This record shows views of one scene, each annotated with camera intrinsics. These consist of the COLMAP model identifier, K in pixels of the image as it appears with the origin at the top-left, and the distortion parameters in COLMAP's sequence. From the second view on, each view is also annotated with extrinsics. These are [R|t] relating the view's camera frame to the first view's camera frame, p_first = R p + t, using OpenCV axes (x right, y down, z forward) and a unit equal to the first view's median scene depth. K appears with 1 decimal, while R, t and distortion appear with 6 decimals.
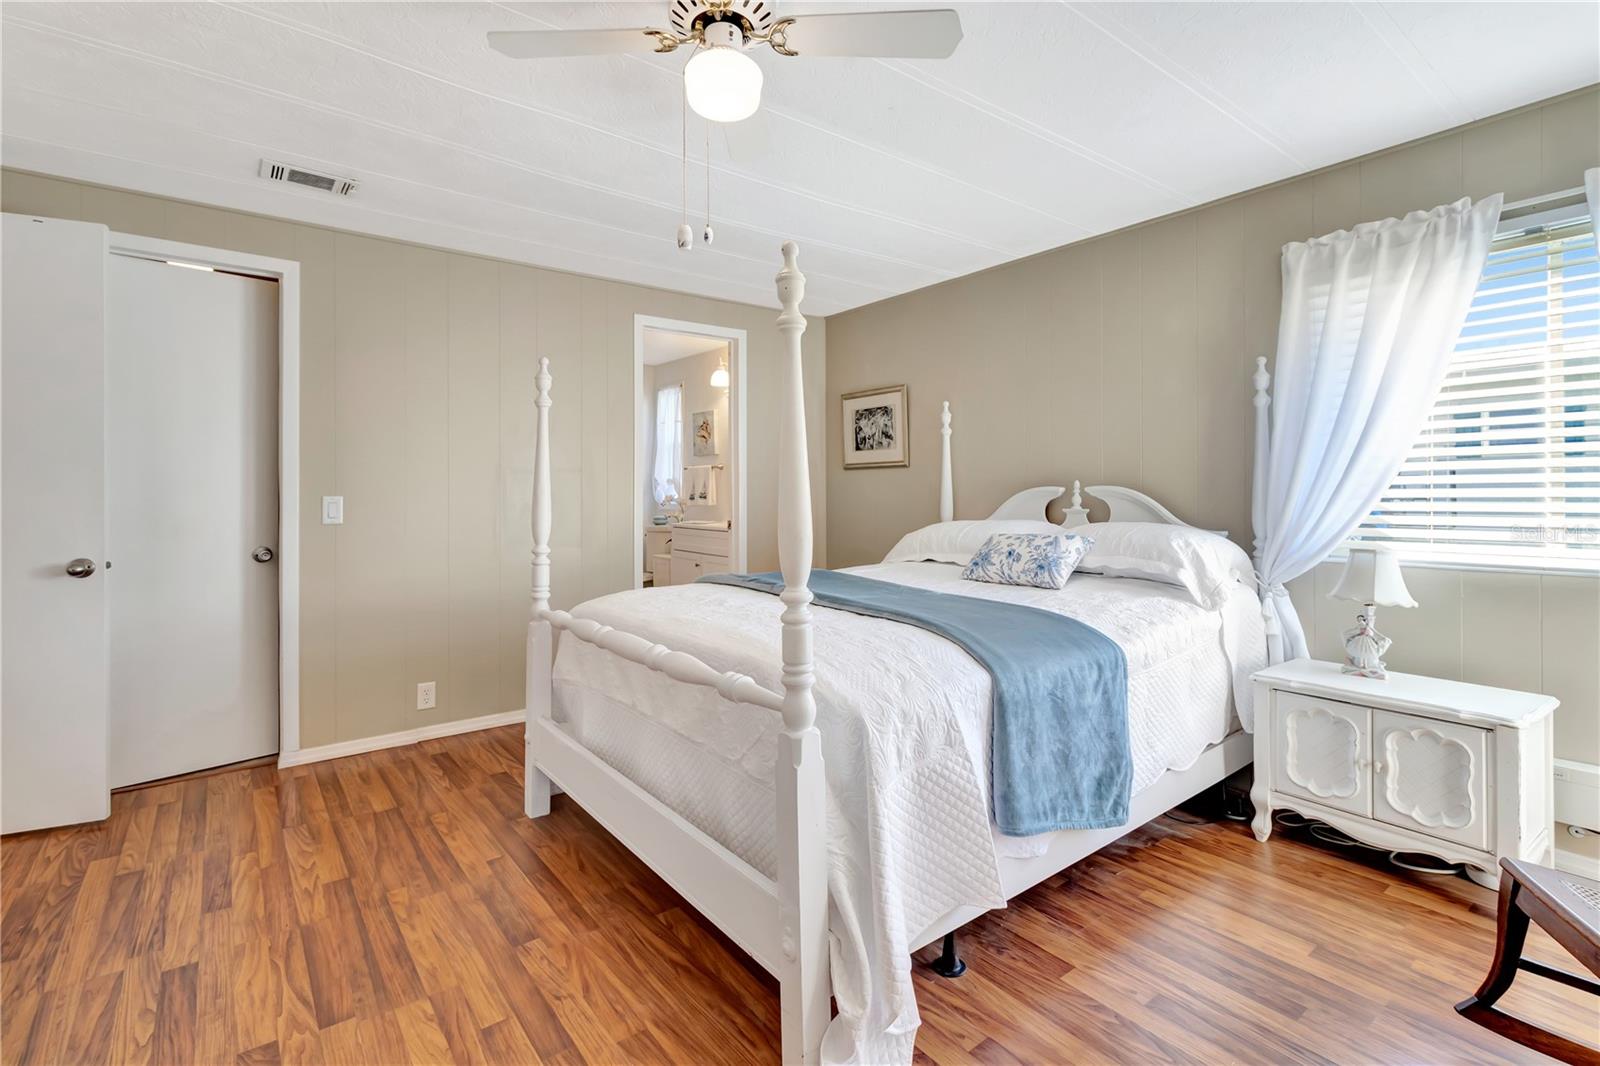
lens RADIAL K [[739.2, 0, 813.0], [0, 739.2, 498.0], [0, 0, 1]] dist [0.003590, 0.000005]
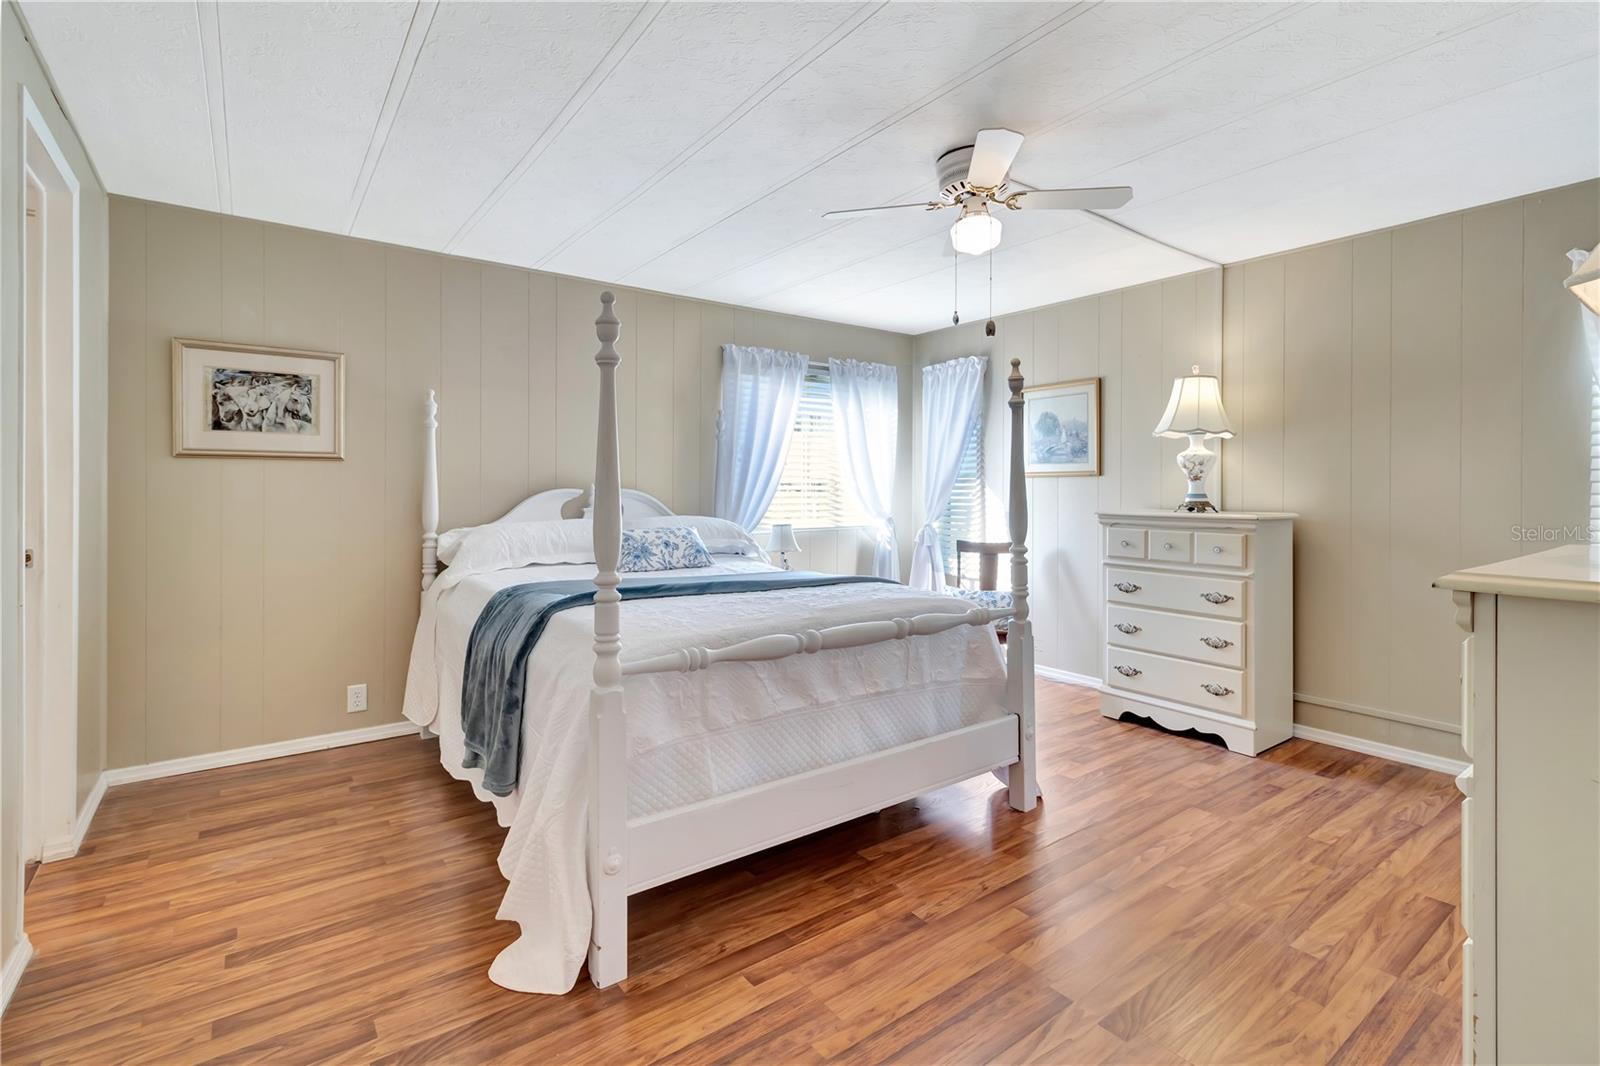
lens RADIAL K [[739.2, 0, 813.0], [0, 739.2, 498.0], [0, 0, 1]] dist [0.003590, 0.000005]
pose [[0.024605, -0.000057, 0.999697, -0.949065], [0.008768, 0.999962, -0.000159, 0.001964], [-0.999659, 0.008770, 0.024605, 0.737424]]
